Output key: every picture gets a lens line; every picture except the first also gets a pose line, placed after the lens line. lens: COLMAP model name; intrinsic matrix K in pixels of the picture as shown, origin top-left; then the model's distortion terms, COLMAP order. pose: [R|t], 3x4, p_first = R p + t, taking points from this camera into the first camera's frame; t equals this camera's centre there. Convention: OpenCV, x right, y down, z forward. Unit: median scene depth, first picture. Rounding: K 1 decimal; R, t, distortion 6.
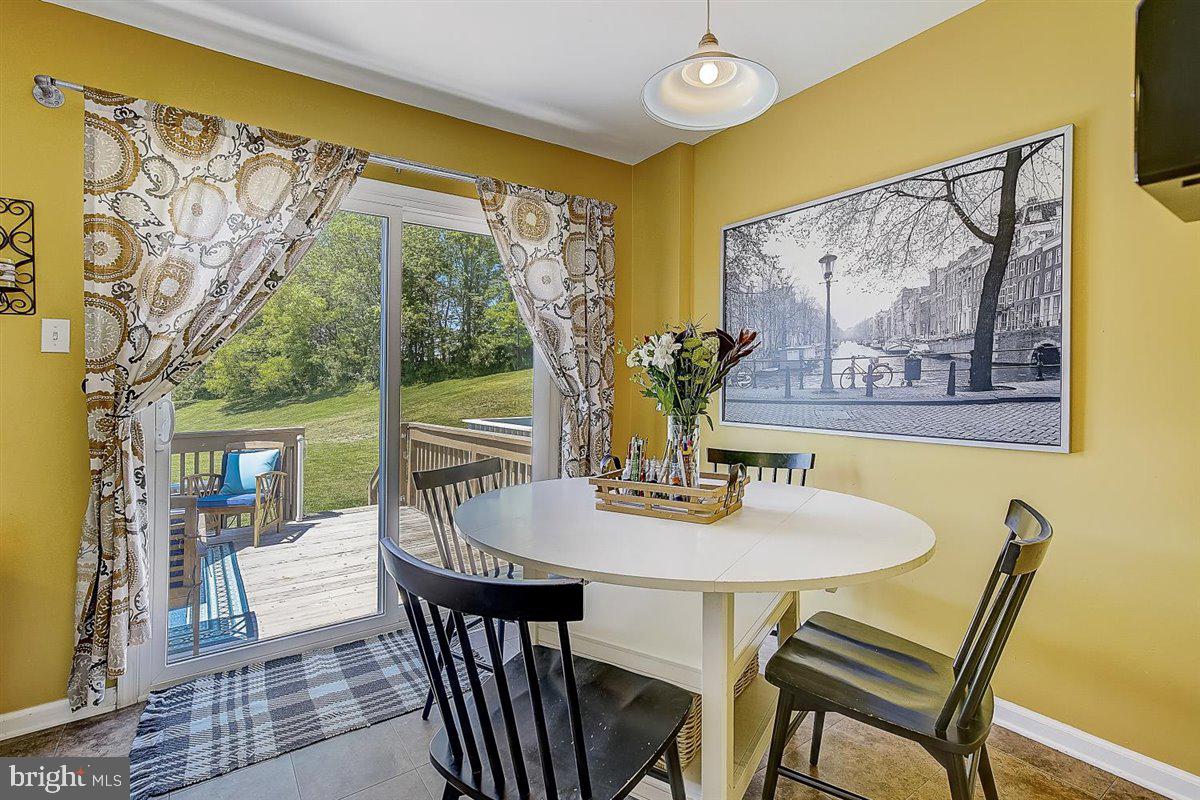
lens RADIAL K [[547.2, 0, 568.5], [0, 547.2, 371.0], [0, 0, 1]] dist [0.002557, 0.001061]
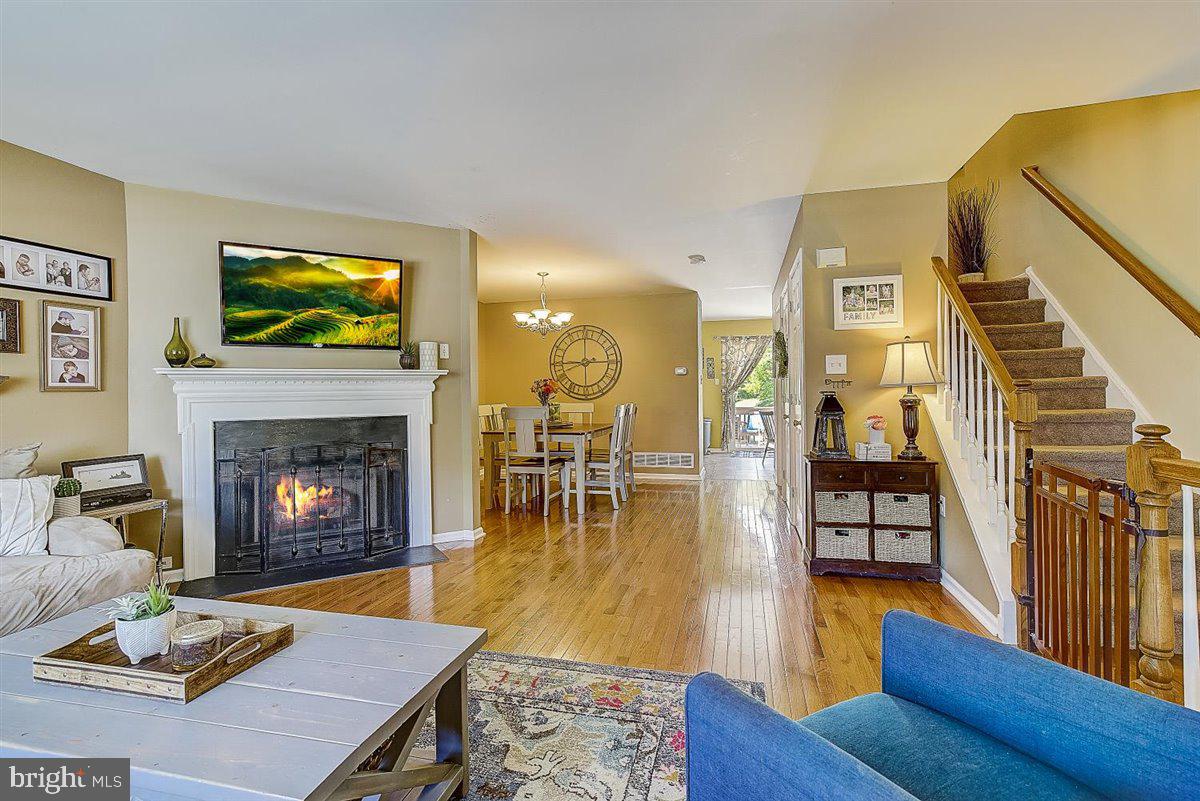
lens RADIAL K [[548.9, 0, 602.8], [0, 548.9, 396.2], [0, 0, 1]] dist [0.002785, 0.000676]
pose [[0.679568, 0.001638, -0.733611, 2.129507], [0.028935, 0.999160, 0.029034, -0.106288], [0.733042, -0.040958, 0.678949, -3.280097]]
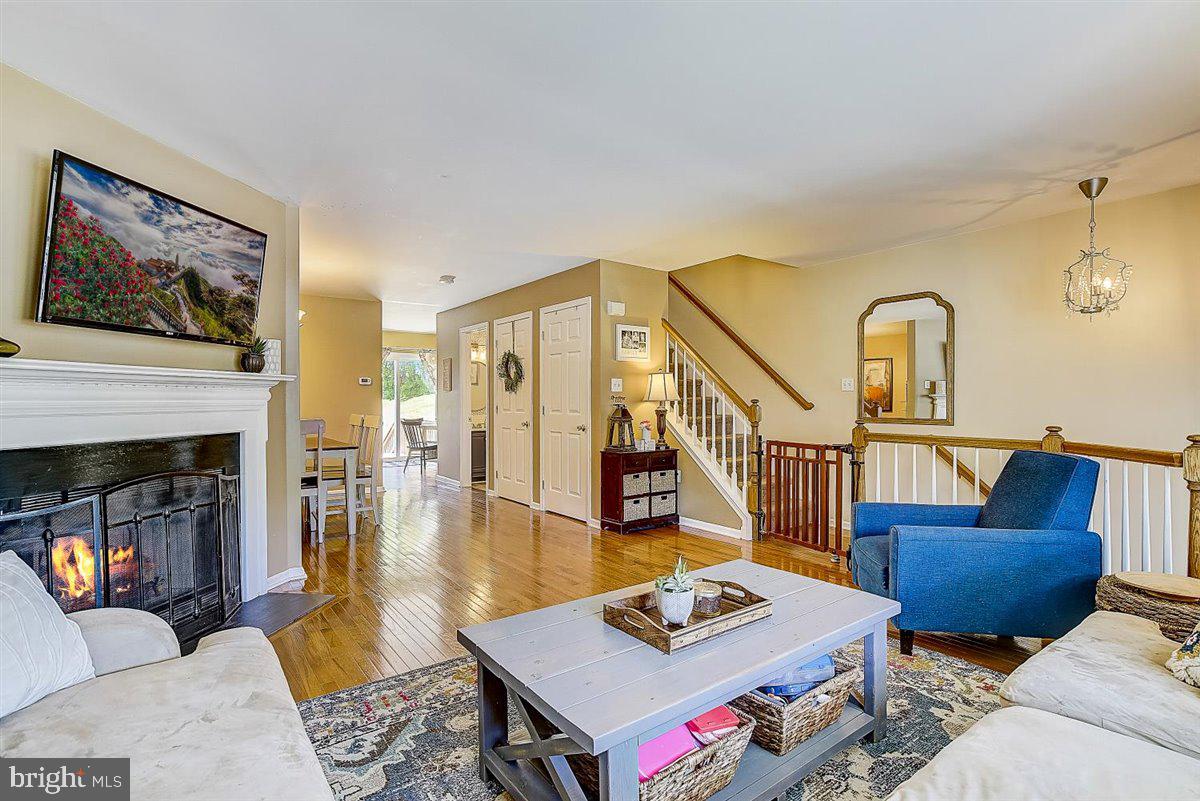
lens RADIAL K [[560.6, 0, 601.1], [0, 560.6, 400.3], [0, 0, 1]] dist [0.002947, 0.001565]
pose [[0.998028, 0.005097, 0.062566, 1.142240], [-0.006912, 0.999560, 0.028836, -0.137861], [-0.062391, -0.029212, 0.997624, -4.032638]]
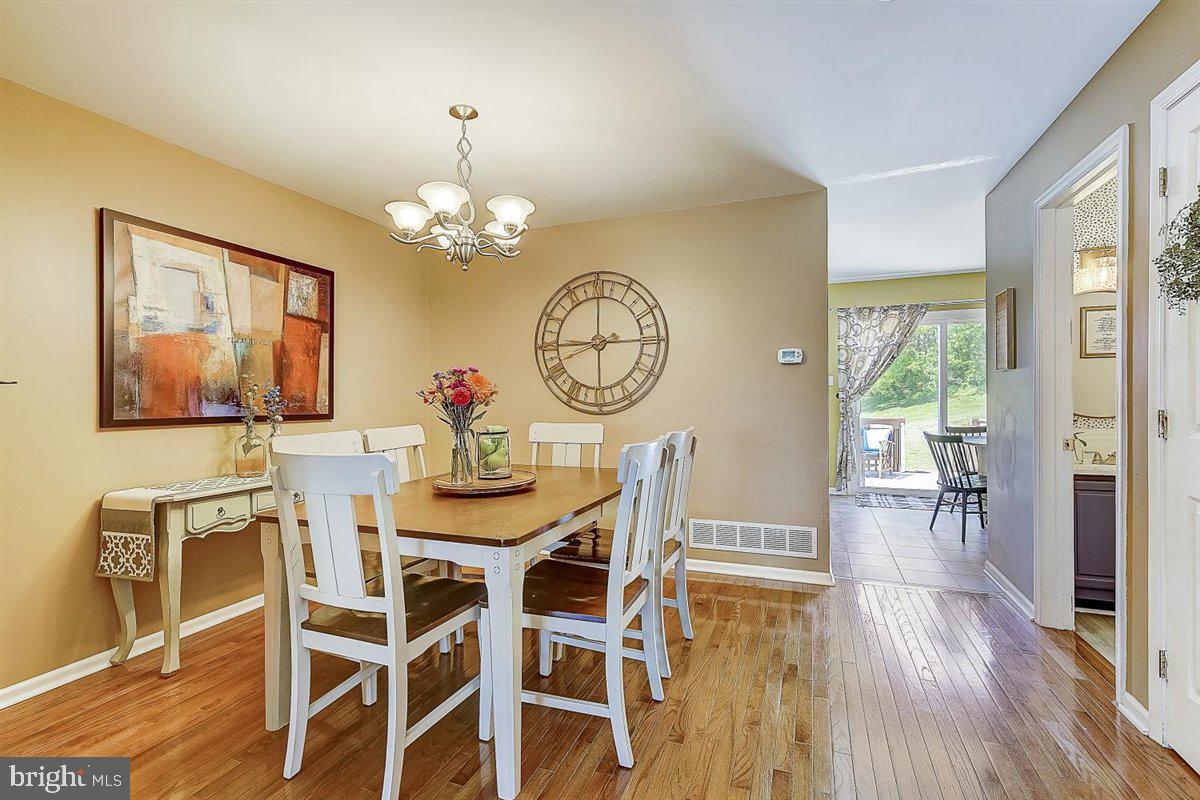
lens RADIAL K [[560.6, 0, 601.1], [0, 560.6, 399.8], [0, 0, 1]] dist [0.002947, 0.001565]
pose [[0.586593, 0.004333, -0.809871, 0.984077], [0.030586, 0.999154, 0.027500, -0.082518], [0.809304, -0.040902, 0.585964, -2.048322]]
